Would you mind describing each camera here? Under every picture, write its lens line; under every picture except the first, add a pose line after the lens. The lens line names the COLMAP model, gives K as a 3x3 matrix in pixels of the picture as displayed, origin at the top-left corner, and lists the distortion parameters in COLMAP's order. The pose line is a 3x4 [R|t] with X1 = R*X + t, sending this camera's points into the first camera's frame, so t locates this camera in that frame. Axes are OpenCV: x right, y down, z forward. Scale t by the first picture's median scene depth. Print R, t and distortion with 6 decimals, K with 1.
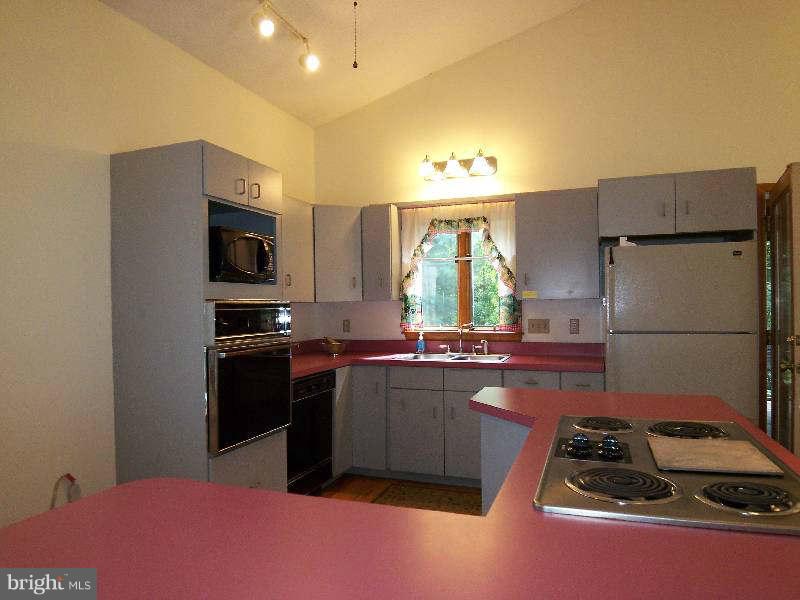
lens RADIAL K [[536.0, 0, 400.6], [0, 536.0, 305.9], [0, 0, 1]] dist [-0.018565, -0.033397]
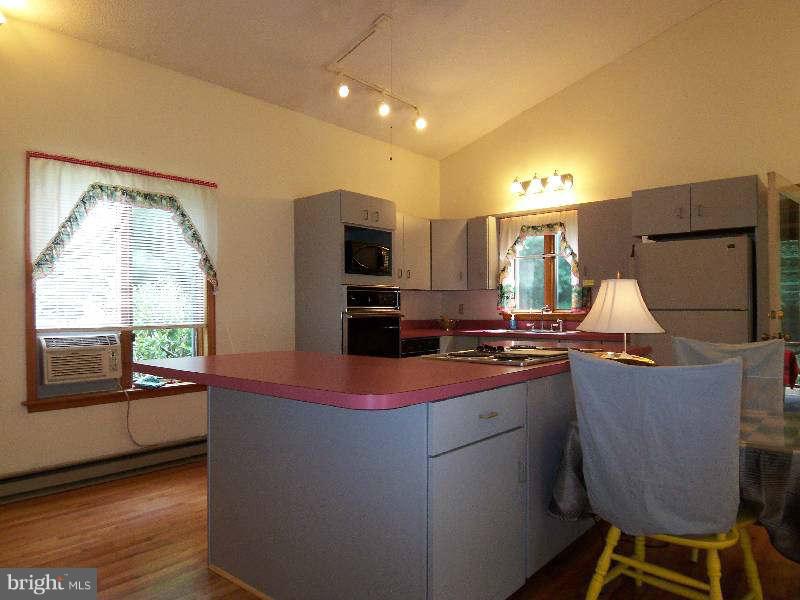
lens RADIAL K [[536.0, 0, 393.5], [0, 536.0, 303.6], [0, 0, 1]] dist [-0.018565, -0.033397]
pose [[0.933320, 0.005499, -0.359003, 0.241963], [-0.007378, 0.999965, -0.003864, 0.033405], [0.358969, 0.006255, 0.933328, -0.319980]]
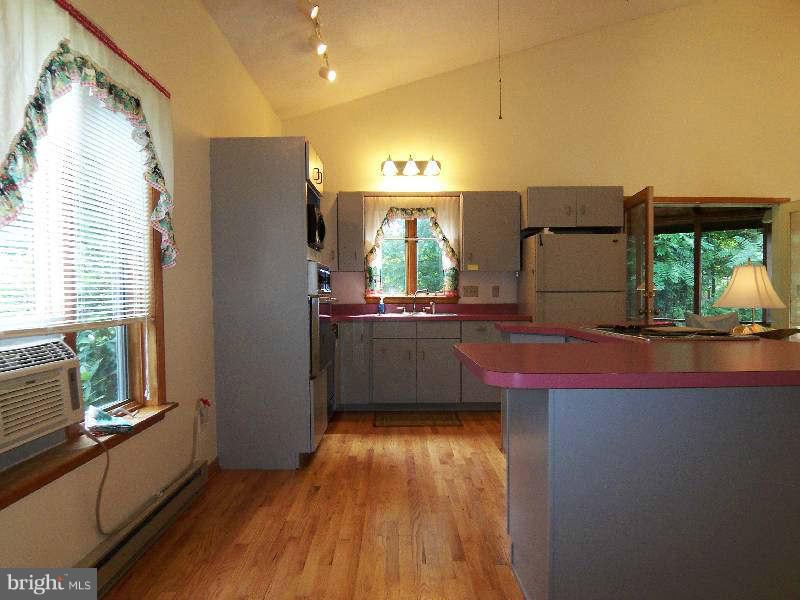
lens RADIAL K [[536.0, 0, 402.5], [0, 536.0, 321.8], [0, 0, 1]] dist [-0.018565, -0.033397]
pose [[0.936356, -0.016958, 0.350643, -0.372183], [-0.001502, 0.998630, 0.052310, 0.042528], [-0.351050, -0.049507, 0.935047, -0.201758]]
